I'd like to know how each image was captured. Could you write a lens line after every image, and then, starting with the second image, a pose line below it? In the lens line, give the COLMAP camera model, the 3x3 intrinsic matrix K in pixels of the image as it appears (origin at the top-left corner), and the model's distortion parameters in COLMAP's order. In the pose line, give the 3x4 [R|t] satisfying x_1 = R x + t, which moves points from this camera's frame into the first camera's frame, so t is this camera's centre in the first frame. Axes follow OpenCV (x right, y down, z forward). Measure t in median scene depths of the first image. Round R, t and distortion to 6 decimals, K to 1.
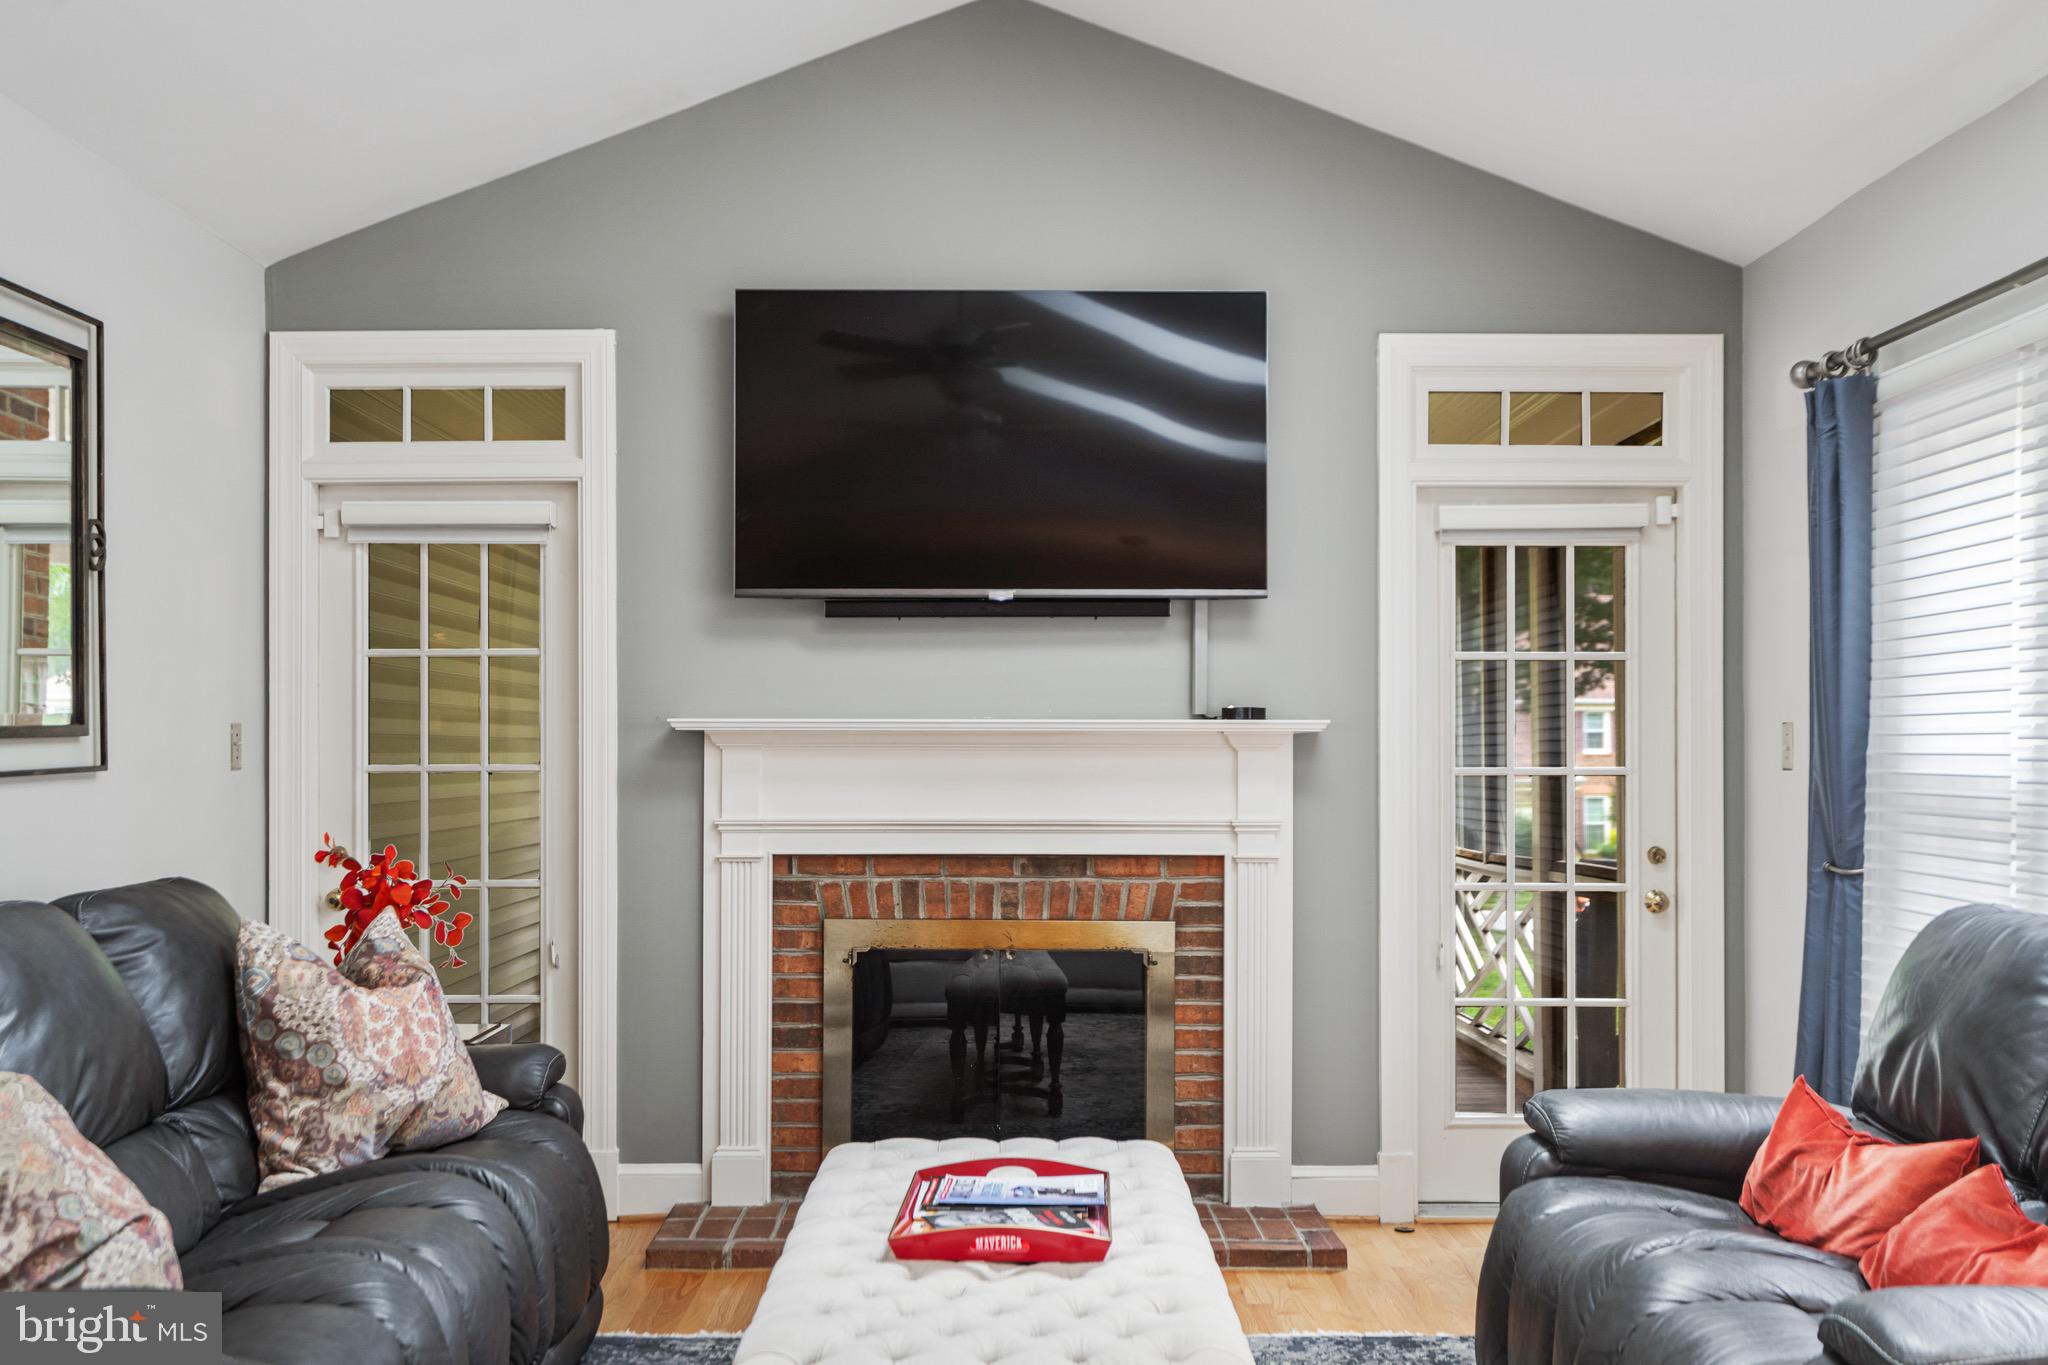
lens RADIAL K [[1964.8, 0, 1001.8], [0, 1964.8, 720.6], [0, 0, 1]] dist [0.018561, 0.000000]
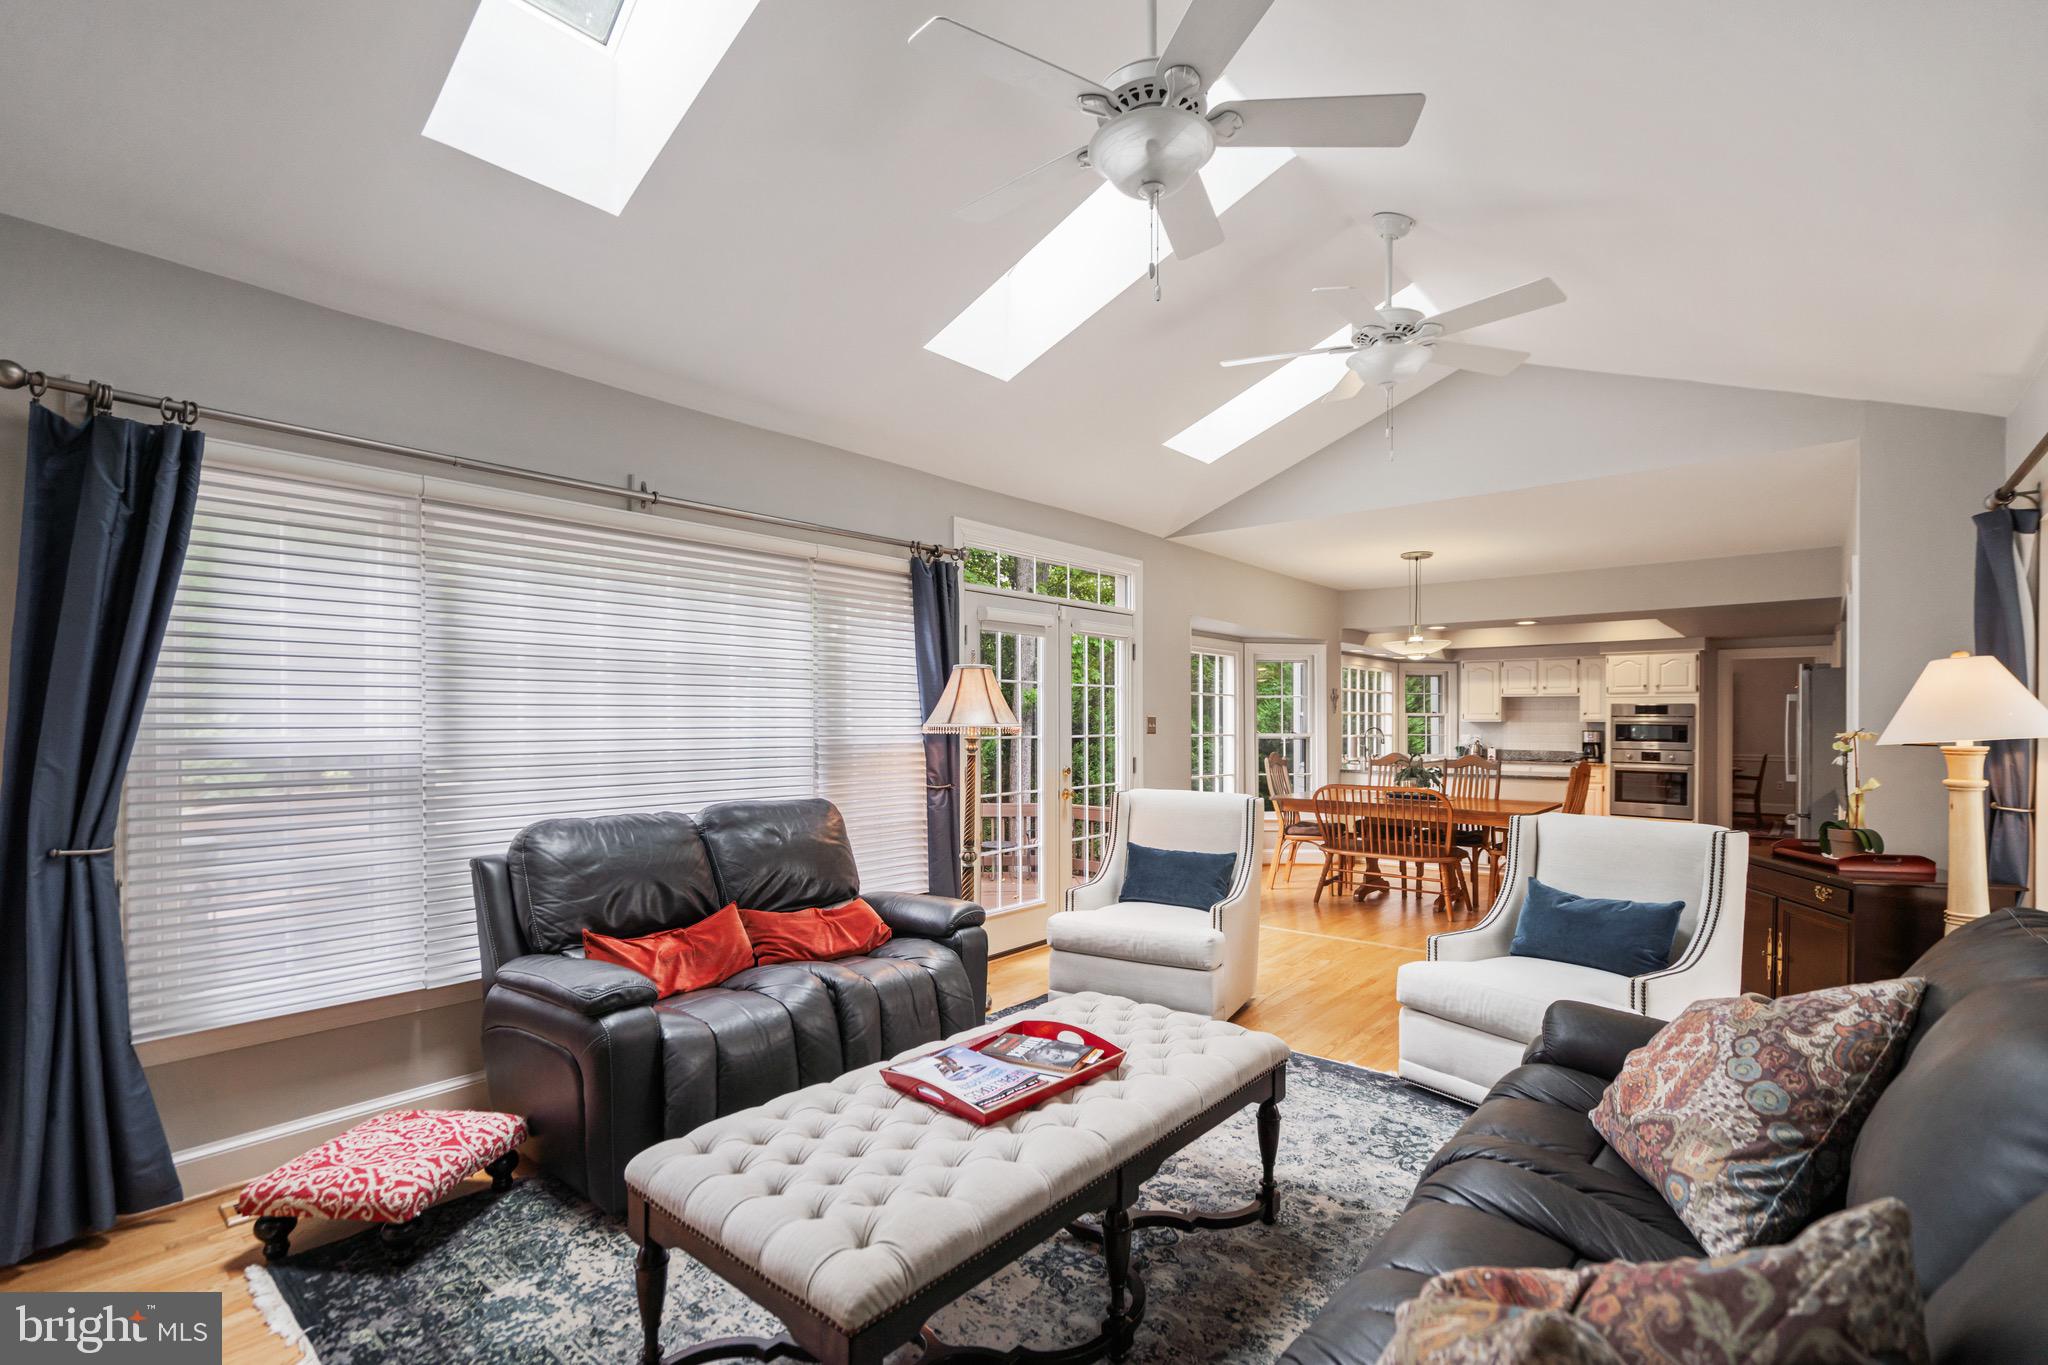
lens RADIAL K [[936.5, 0, 1015.1], [0, 936.5, 717.3], [0, 0, 1]] dist [-0.004345, 0.001955]
pose [[-0.761417, -0.003064, 0.648255, -0.264043], [-0.011744, 0.999890, -0.009068, -0.000198], [-0.648156, -0.014518, -0.761369, 0.904686]]
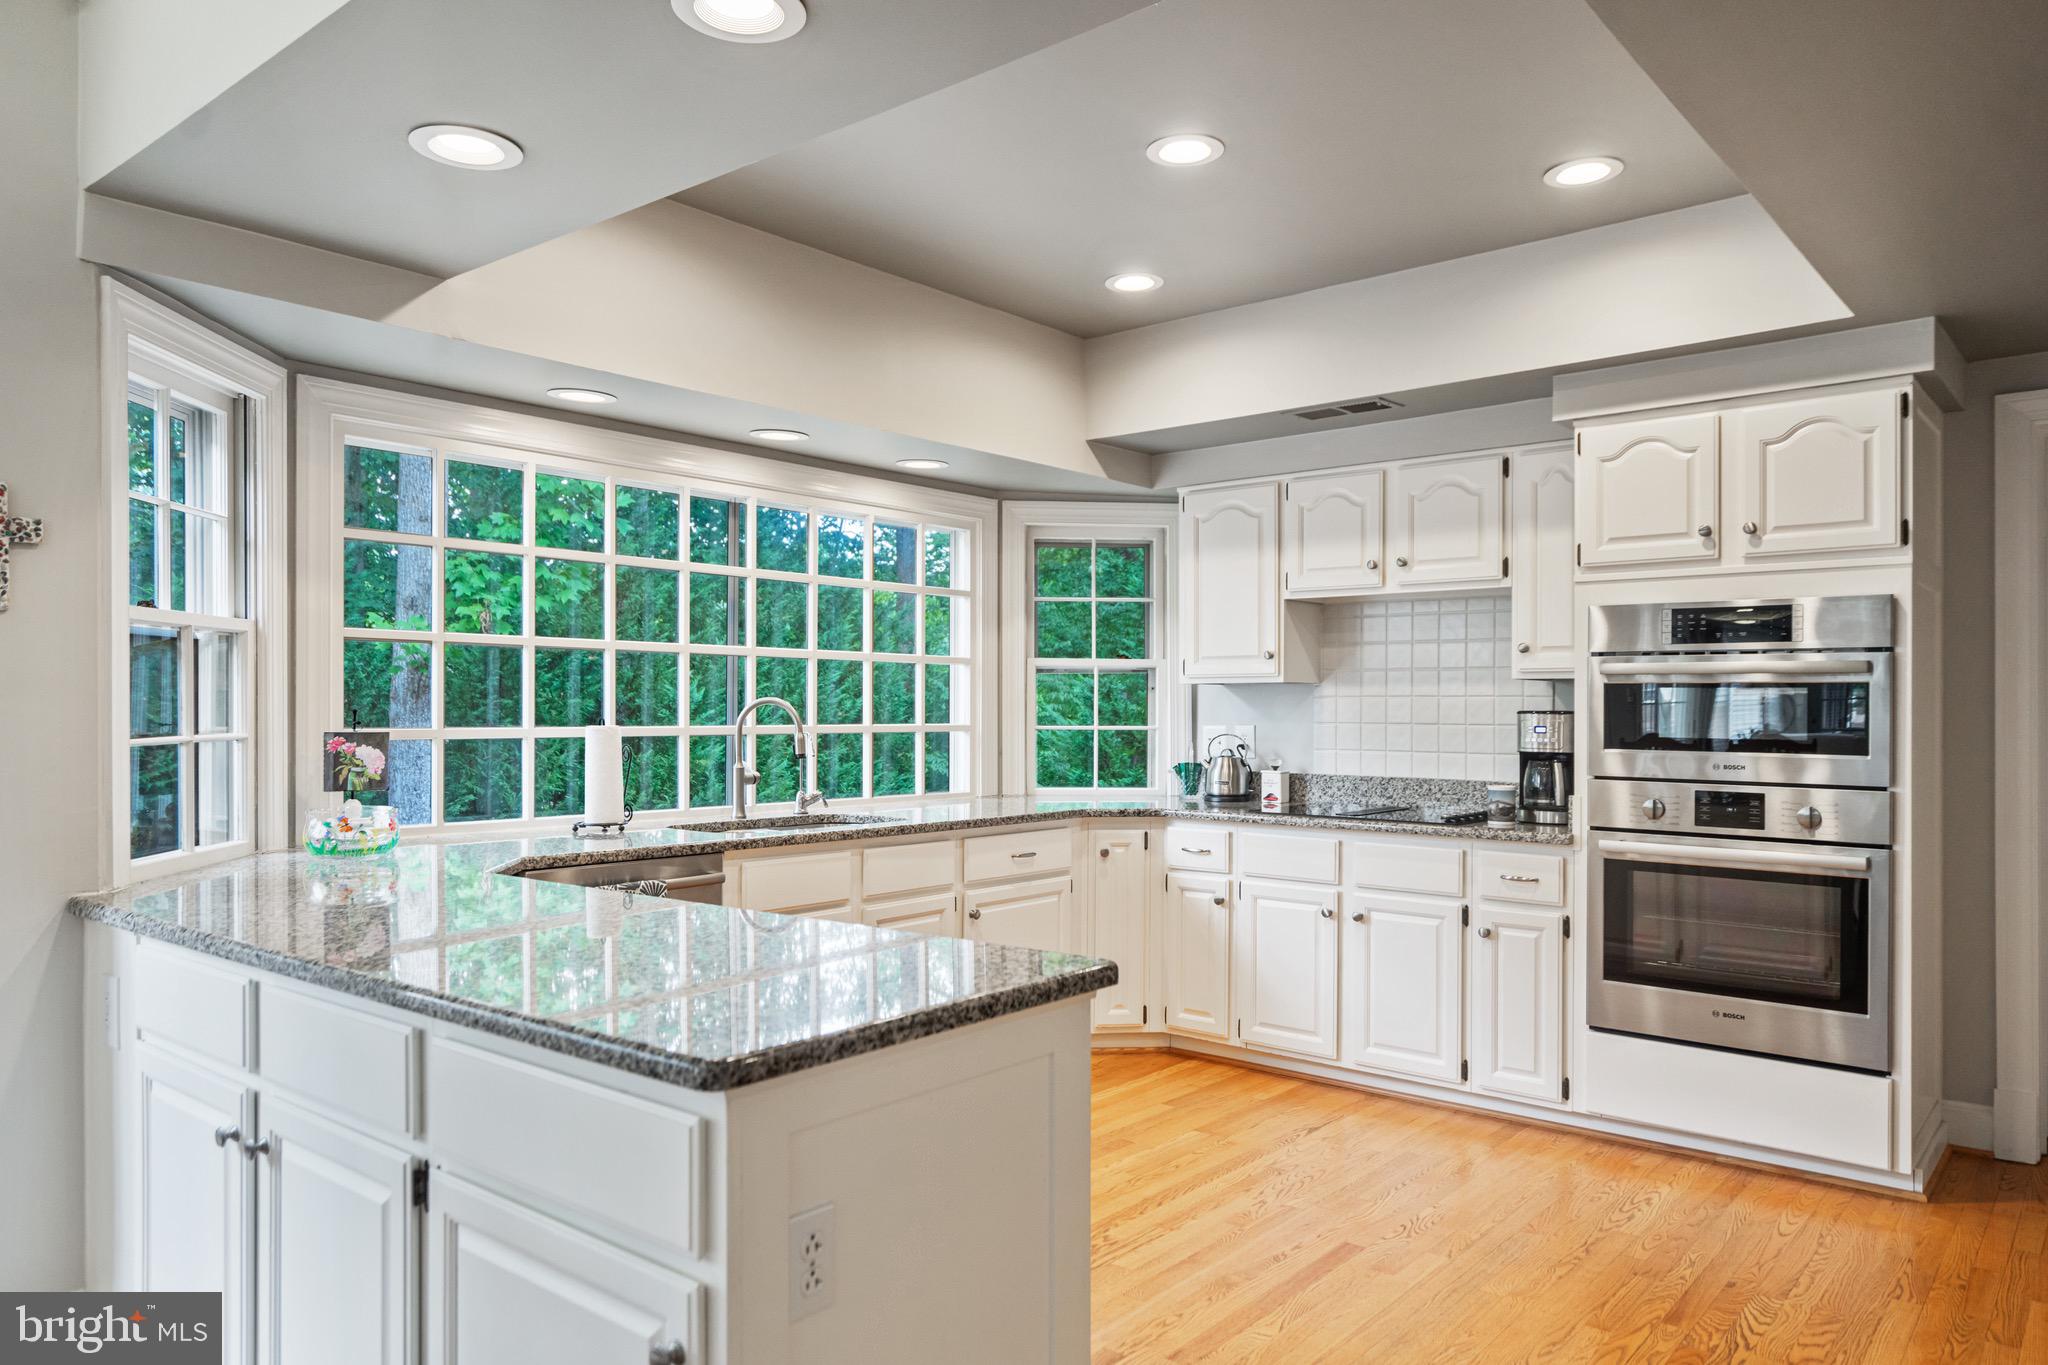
lens RADIAL K [[1389.0, 0, 1008.9], [0, 1389.0, 697.6], [0, 0, 1]] dist [0.020400, -0.003180]
pose [[-0.764155, 0.001764, 0.645030, -0.197382], [-0.009274, 0.999863, -0.013721, 0.002933], [-0.644966, -0.016468, -0.764034, -0.569264]]
